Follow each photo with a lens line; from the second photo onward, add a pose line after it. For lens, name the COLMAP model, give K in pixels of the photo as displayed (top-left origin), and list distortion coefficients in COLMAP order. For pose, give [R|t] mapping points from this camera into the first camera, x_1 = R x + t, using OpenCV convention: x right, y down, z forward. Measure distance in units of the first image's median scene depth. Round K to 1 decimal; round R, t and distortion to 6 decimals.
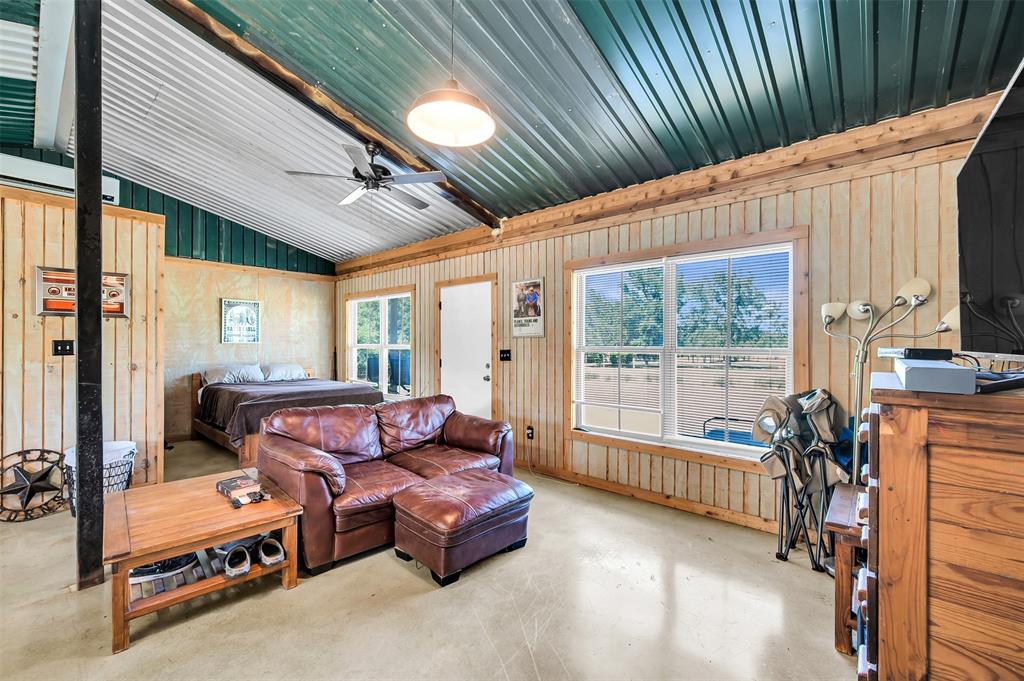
lens RADIAL K [[414.9, 0, 512.0], [0, 414.9, 340.5], [0, 0, 1]] dist [-0.000543, -0.000241]
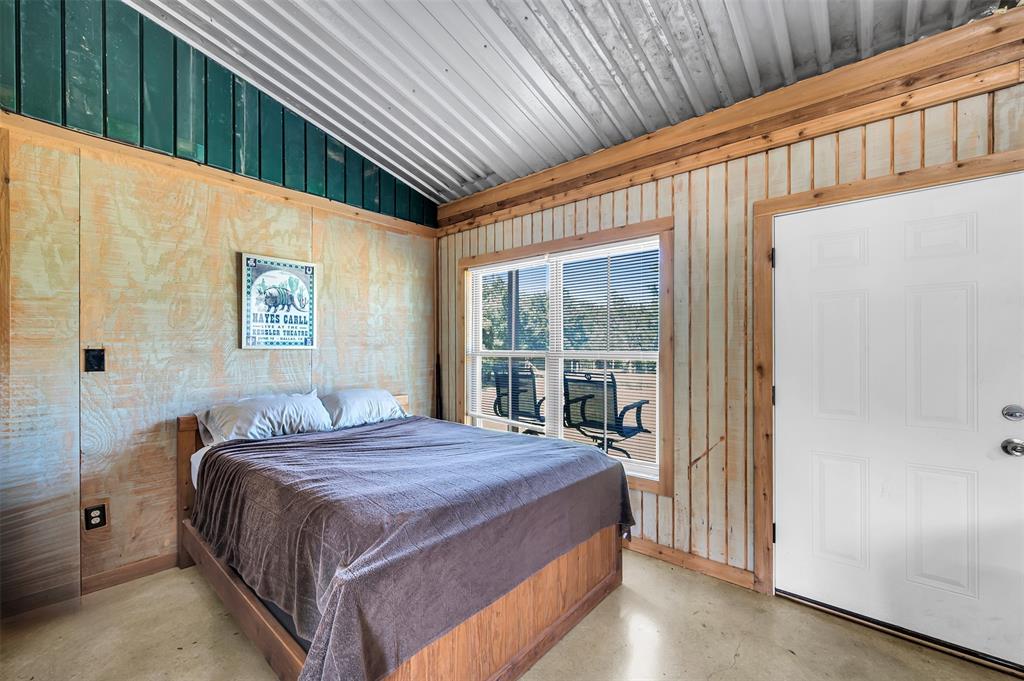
lens RADIAL K [[414.8, 0, 513.1], [0, 414.8, 348.3], [0, 0, 1]] dist [0.000268, -0.000460]
pose [[0.999996, -0.001033, 0.002513, -0.396548], [0.001013, 0.999967, 0.008024, 0.002853], [-0.002521, -0.008022, 0.999965, 0.533421]]
